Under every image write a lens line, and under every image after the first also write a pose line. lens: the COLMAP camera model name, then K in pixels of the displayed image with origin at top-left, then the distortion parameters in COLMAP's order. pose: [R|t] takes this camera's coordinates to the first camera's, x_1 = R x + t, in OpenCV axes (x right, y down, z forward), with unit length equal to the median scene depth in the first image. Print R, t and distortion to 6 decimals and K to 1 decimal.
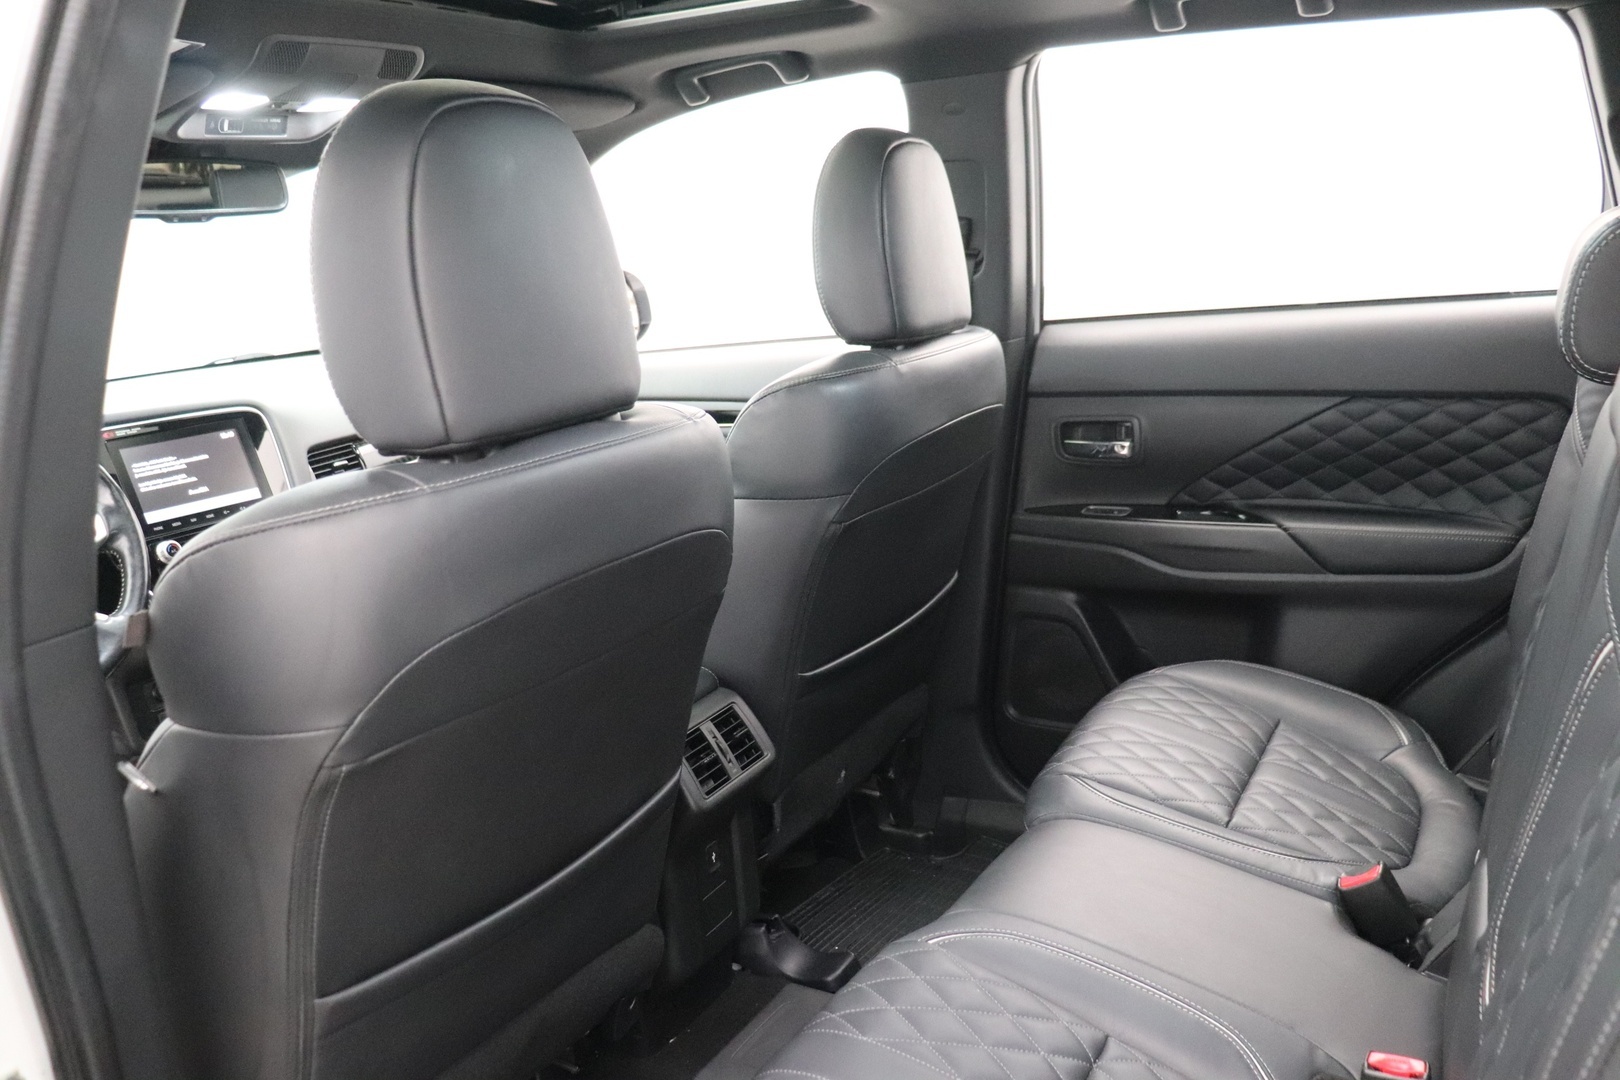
lens RADIAL K [[1337.4, 0, 809.6], [0, 1337.4, 551.3], [0, 0, 1]] dist [-0.185213, 0.162276]
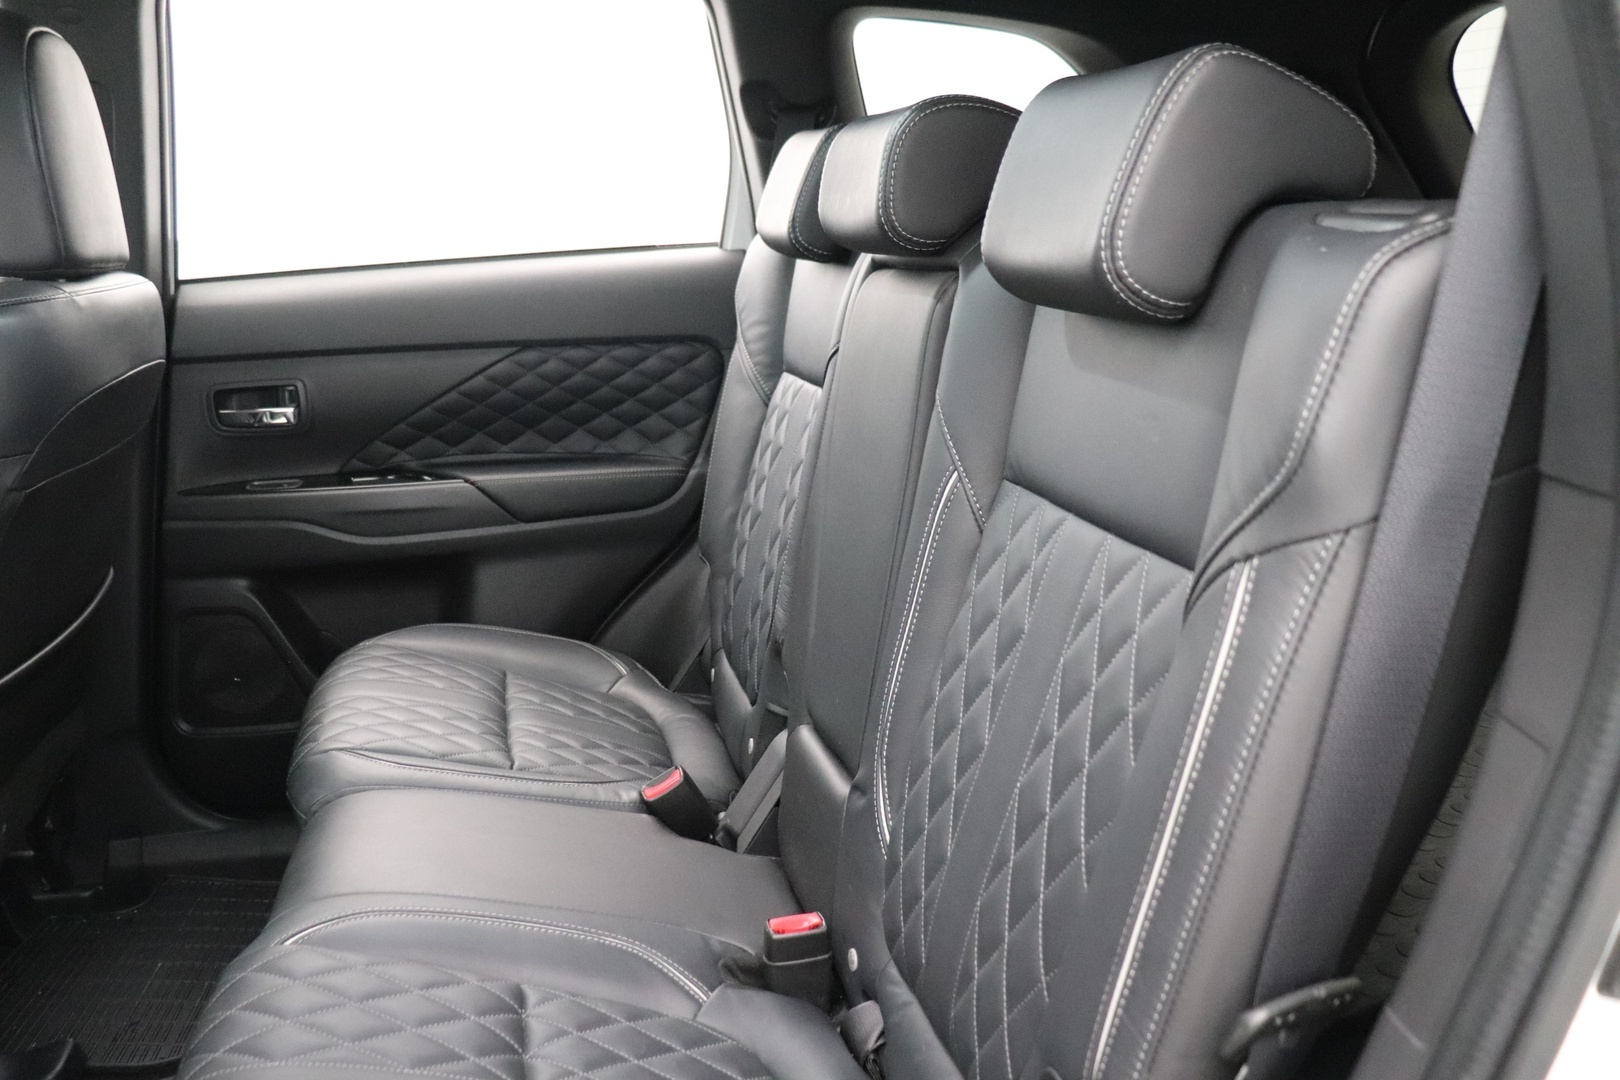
lens RADIAL K [[1337.4, 0, 809.6], [0, 1337.4, 551.3], [0, 0, 1]] dist [-0.185213, 0.162276]
pose [[0.735620, -0.096614, 0.670469, -0.122585], [0.117076, 0.993015, 0.014639, 0.050148], [-0.667200, 0.067727, 0.741793, 0.100393]]
